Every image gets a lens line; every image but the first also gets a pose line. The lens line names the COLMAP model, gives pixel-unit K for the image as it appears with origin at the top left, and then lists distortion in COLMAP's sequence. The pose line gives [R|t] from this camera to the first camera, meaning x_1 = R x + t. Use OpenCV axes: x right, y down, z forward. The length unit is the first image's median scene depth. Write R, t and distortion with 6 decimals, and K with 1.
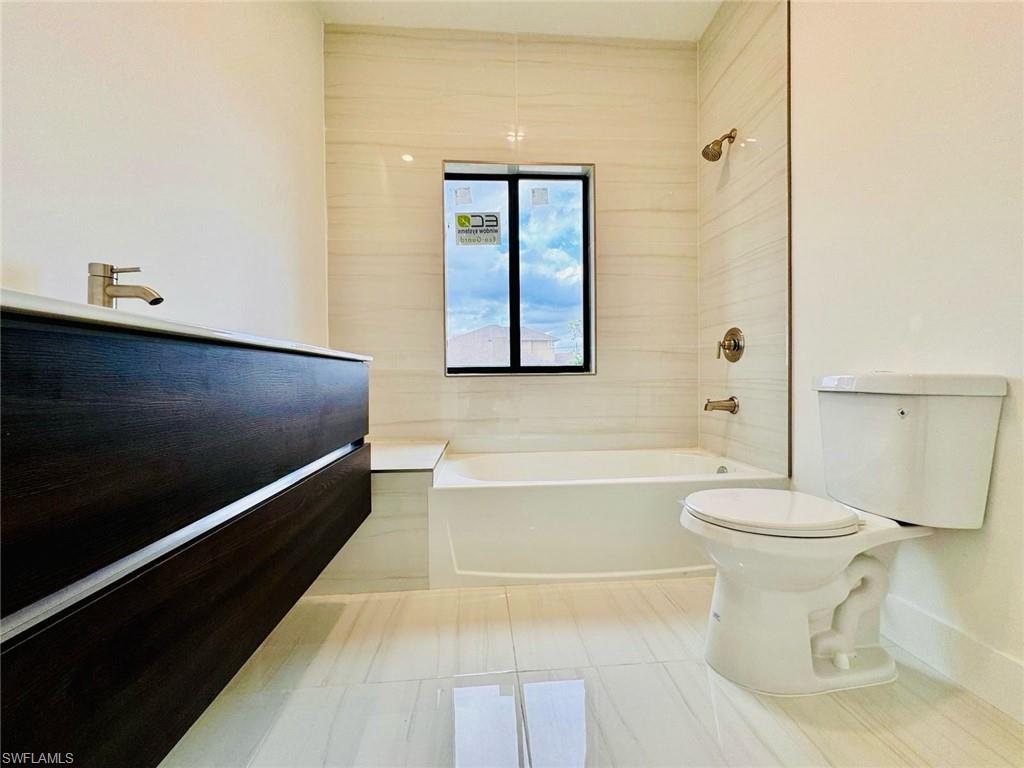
lens RADIAL K [[412.9, 0, 517.2], [0, 412.9, 377.2], [0, 0, 1]] dist [0.010969, -0.000274]
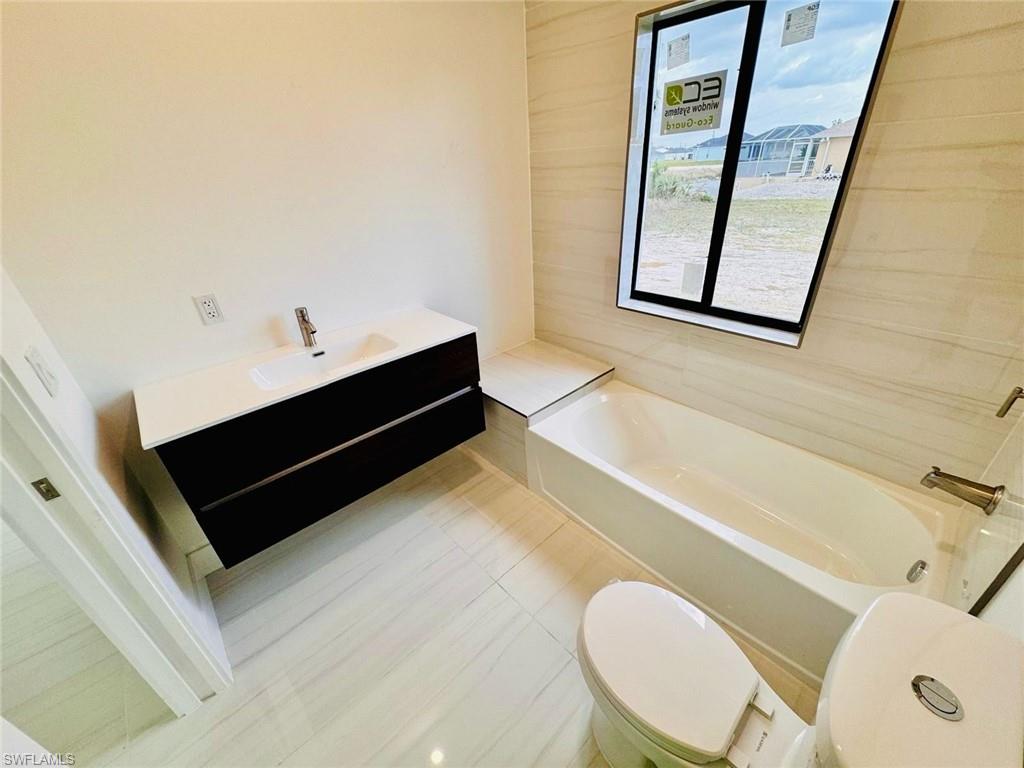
lens RADIAL K [[412.9, 0, 515.9], [0, 412.9, 383.3], [0, 0, 1]] dist [0.010969, -0.000274]
pose [[0.620568, 0.356867, -0.698242, 0.390186], [0.043553, 0.873380, 0.485087, -0.302221], [0.782942, -0.331441, 0.526449, 0.229251]]
